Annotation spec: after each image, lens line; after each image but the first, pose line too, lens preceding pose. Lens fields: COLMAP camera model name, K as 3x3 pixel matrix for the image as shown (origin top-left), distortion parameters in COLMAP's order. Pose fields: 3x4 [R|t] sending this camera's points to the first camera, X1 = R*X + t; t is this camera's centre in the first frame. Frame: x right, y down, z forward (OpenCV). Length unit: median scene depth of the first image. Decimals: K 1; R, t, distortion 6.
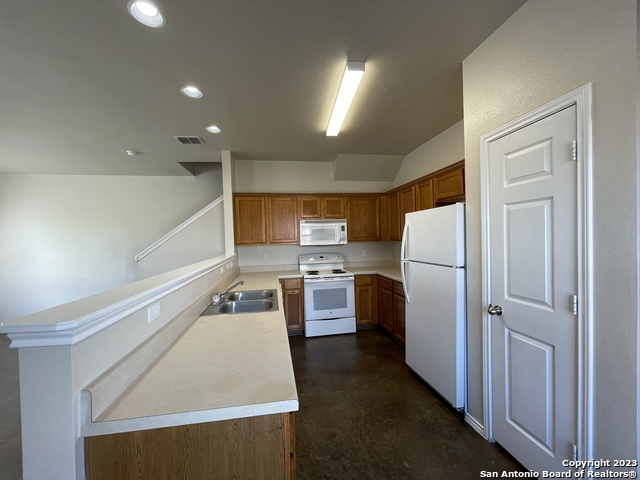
lens RADIAL K [[257.1, 0, 316.9], [0, 257.1, 240.1], [0, 0, 1]] dist [0.003232, 0.000421]
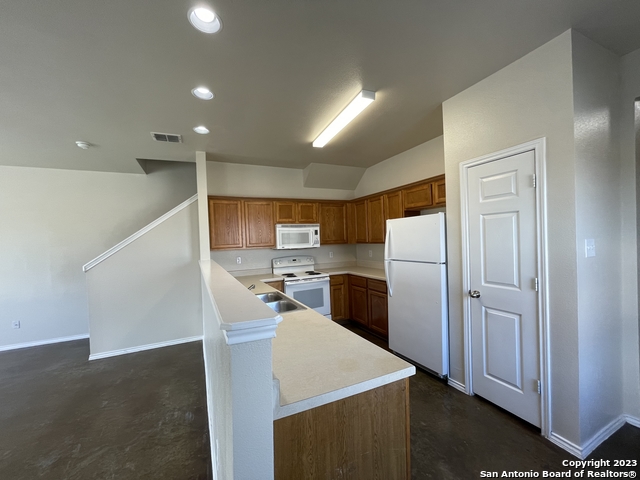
lens RADIAL K [[257.1, 0, 316.9], [0, 257.1, 240.1], [0, 0, 1]] dist [0.003232, 0.000421]
pose [[0.962228, -0.010089, 0.272056, -0.282483], [0.013847, 0.999833, -0.011898, -0.001492], [-0.271891, 0.015215, 0.962208, -0.038746]]
